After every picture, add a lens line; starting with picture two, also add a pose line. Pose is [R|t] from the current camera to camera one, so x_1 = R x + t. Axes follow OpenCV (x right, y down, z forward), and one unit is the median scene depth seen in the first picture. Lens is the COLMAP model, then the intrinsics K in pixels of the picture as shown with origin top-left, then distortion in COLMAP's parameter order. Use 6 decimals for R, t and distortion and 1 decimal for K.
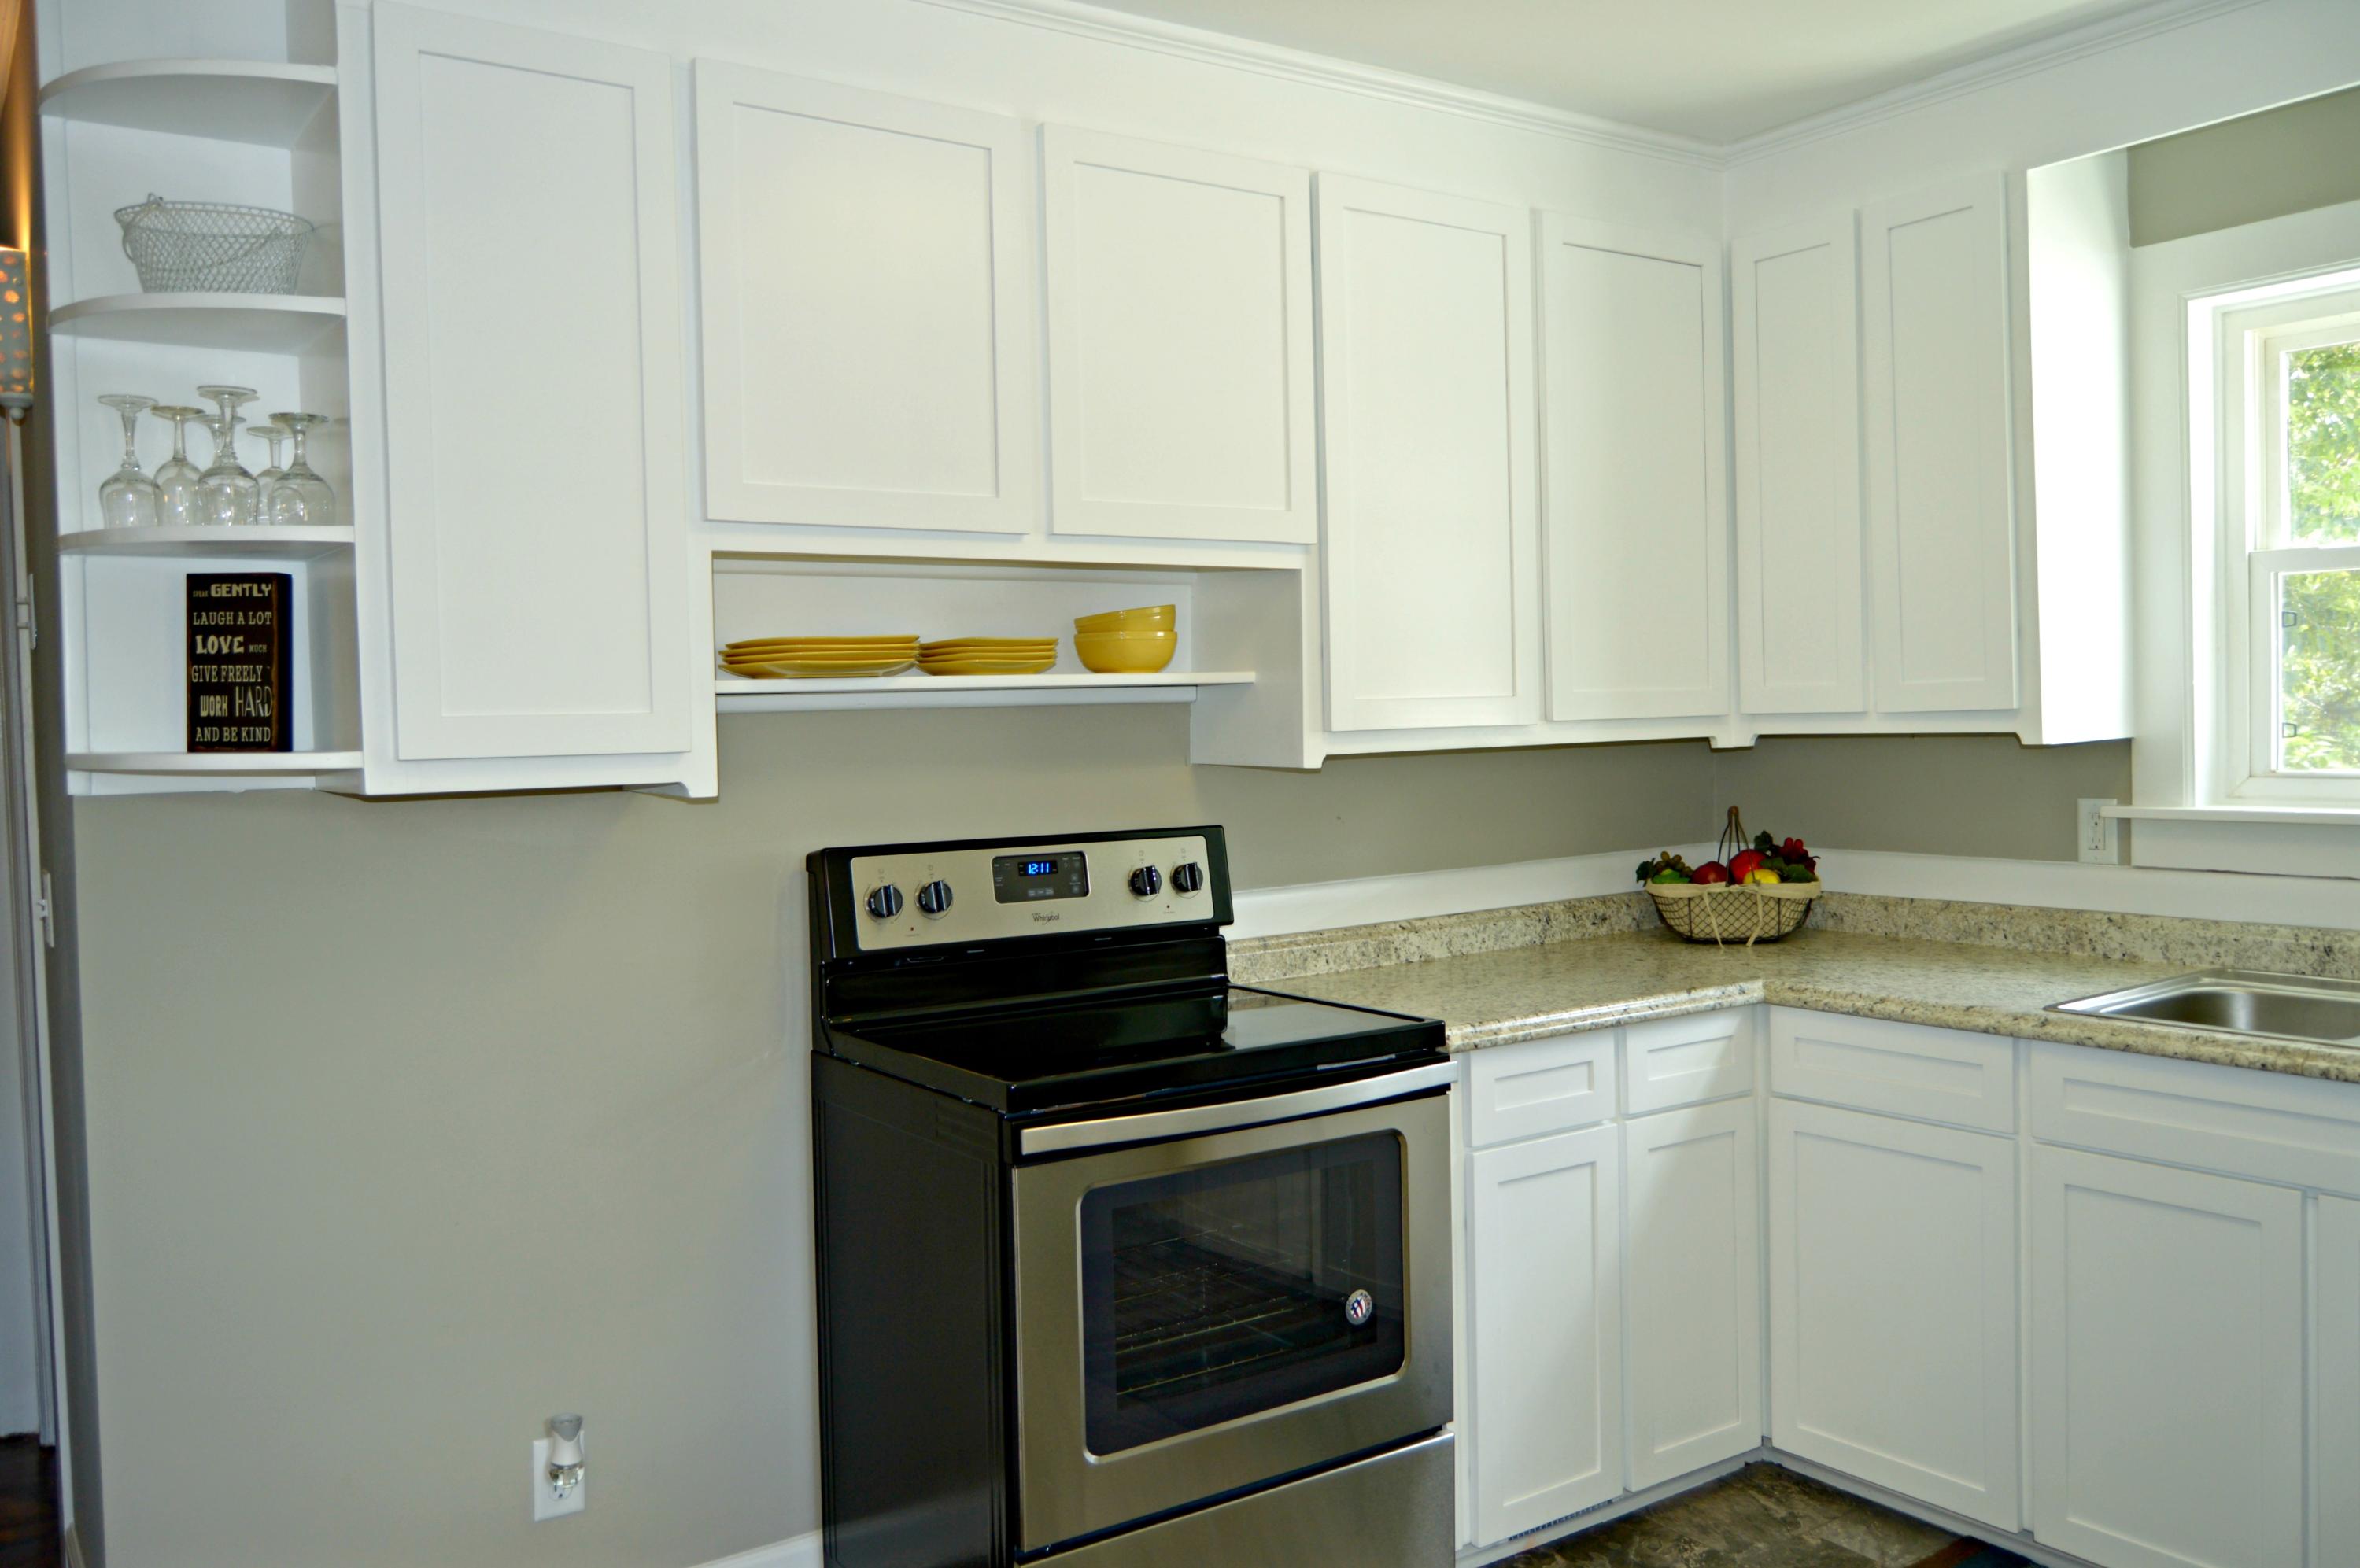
lens RADIAL K [[1890.6, 0, 1180.0], [0, 1890.6, 784.0], [0, 0, 1]] dist [-0.007750, 0.003308]
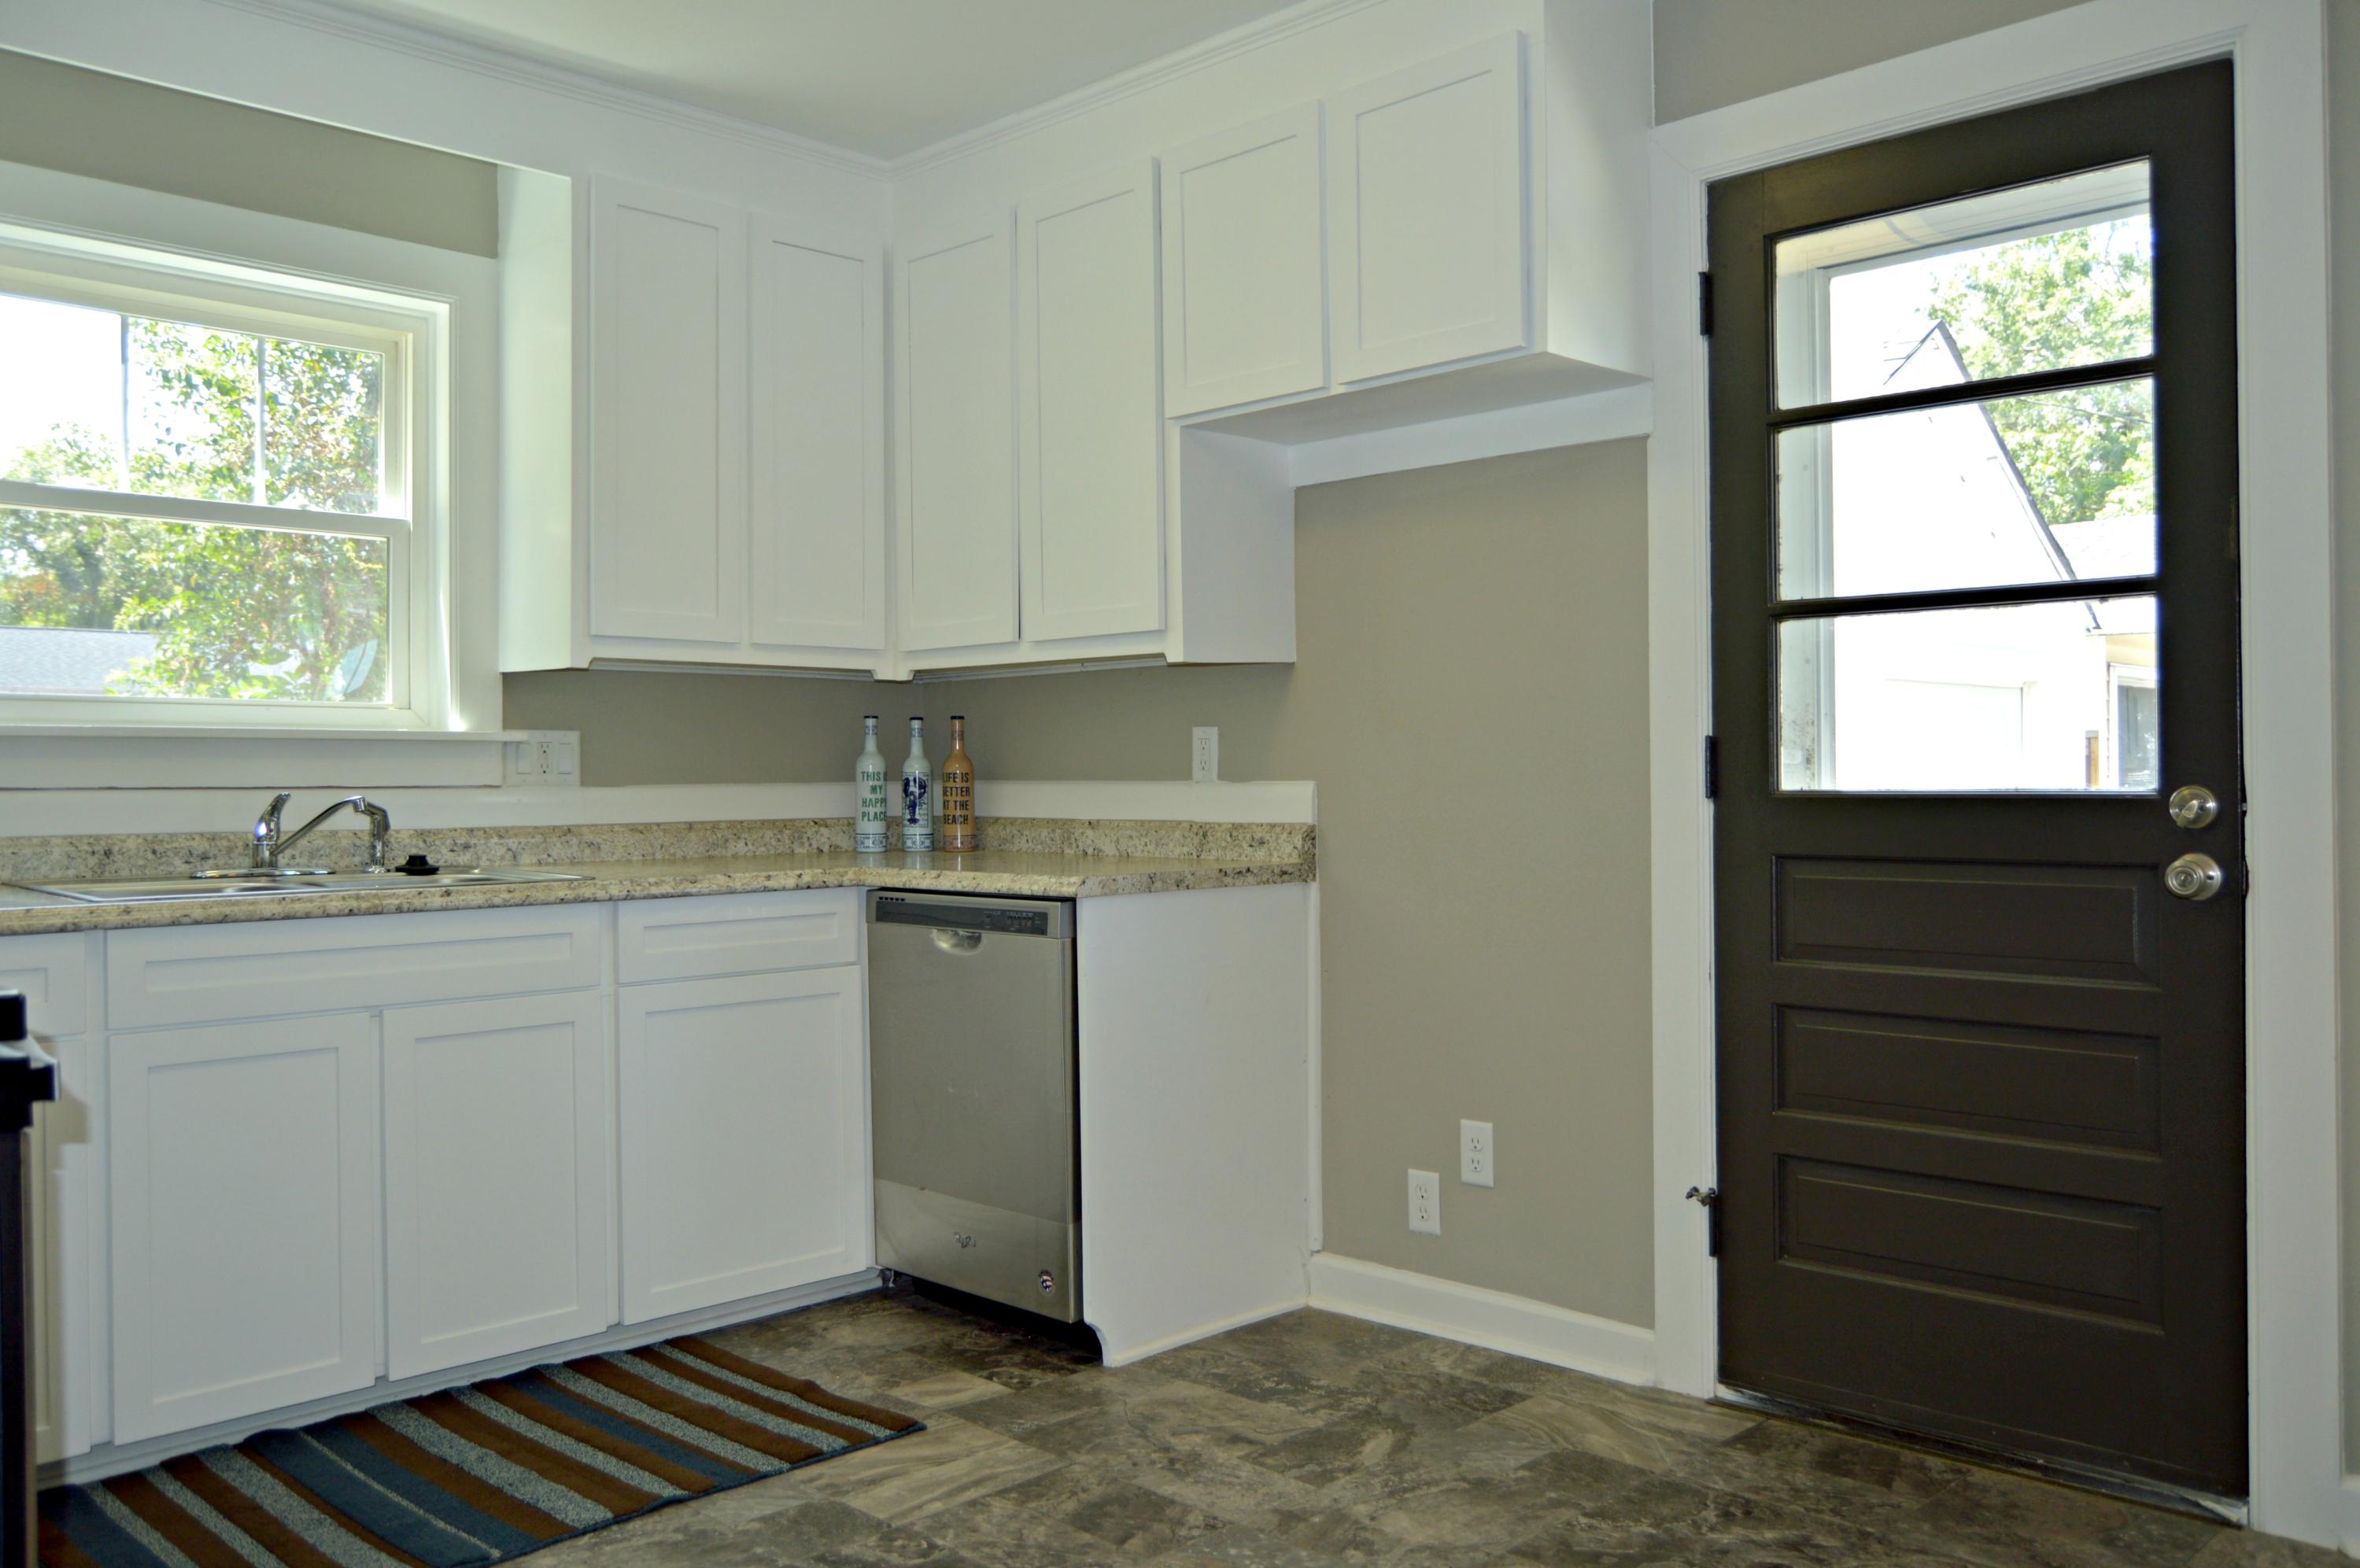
lens RADIAL K [[1890.6, 0, 1180.0], [0, 1890.6, 784.0], [0, 0, 1]] dist [-0.007750, 0.003308]
pose [[-0.184131, 0.022190, 0.982651, -0.561842], [0.045935, 0.998847, -0.013948, 0.088765], [-0.981828, 0.042570, -0.184938, 0.568570]]
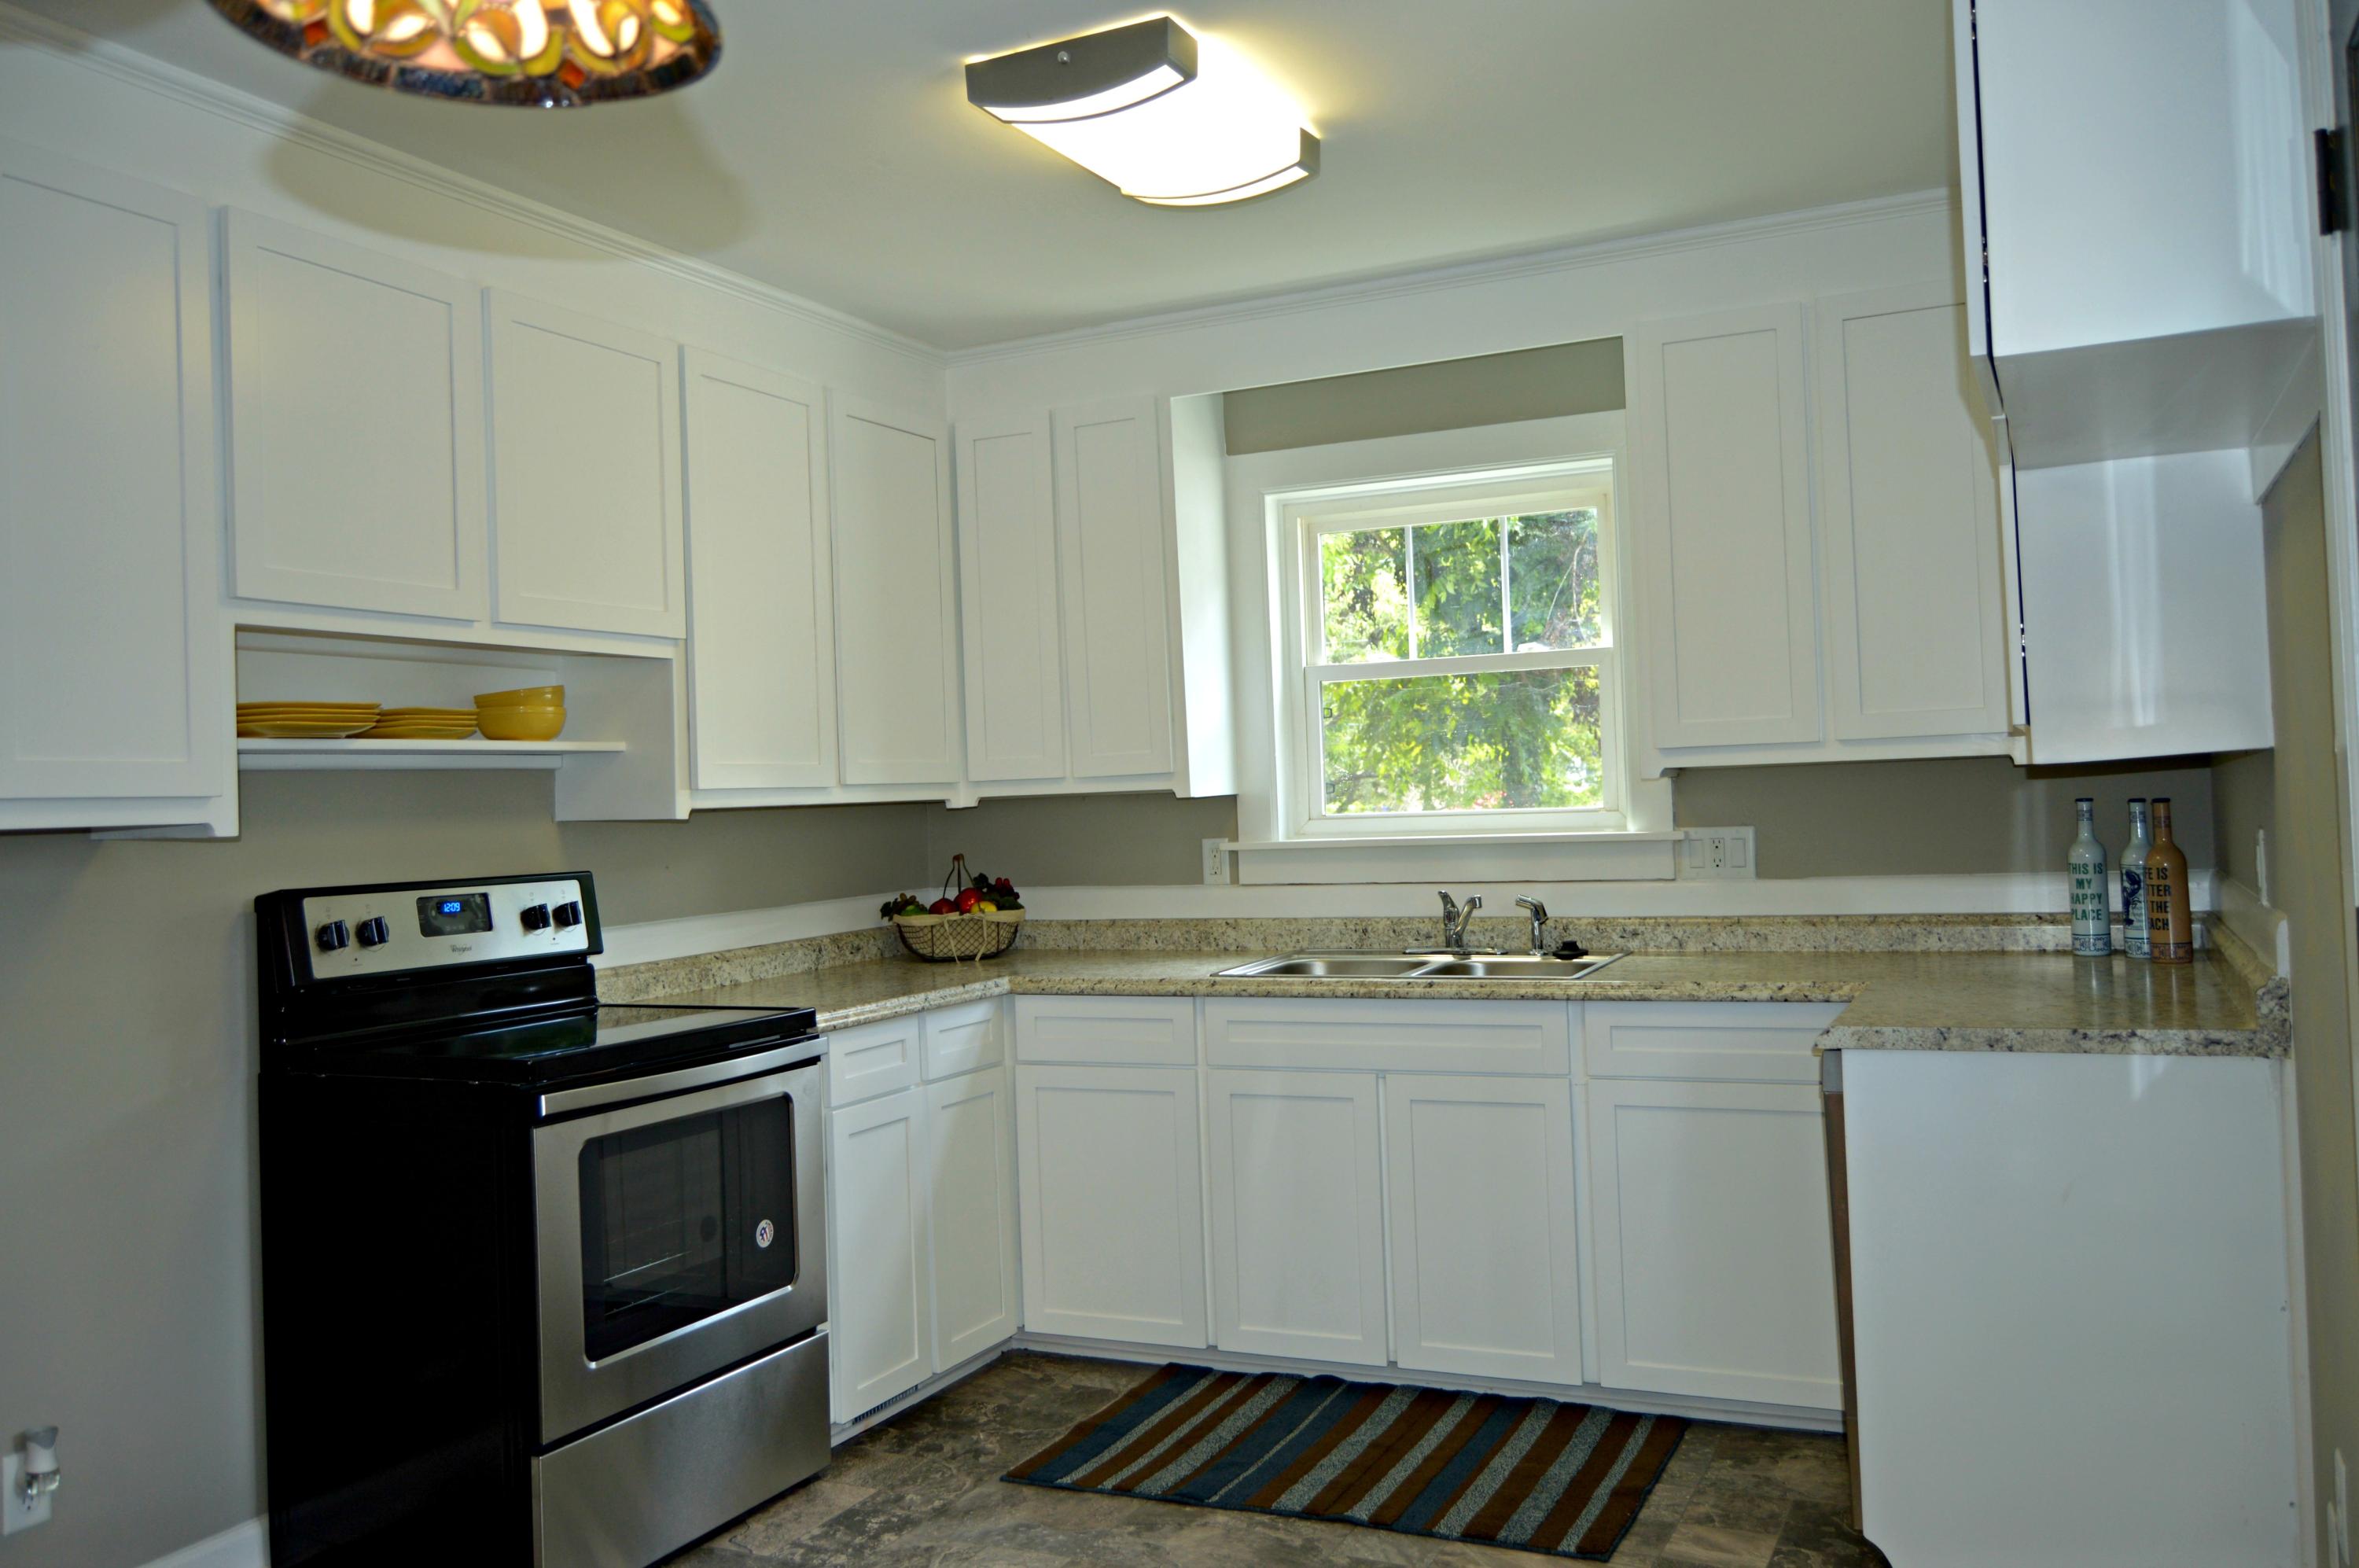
lens RADIAL K [[1854.7, 0, 1179.5], [0, 1854.7, 784.0], [0, 0, 1]] dist [-0.017386, -0.002759]
pose [[0.868992, -0.003216, 0.494816, -0.241027], [0.033541, 0.998062, -0.052418, 0.042179], [-0.493688, 0.062147, 0.867416, -0.207598]]
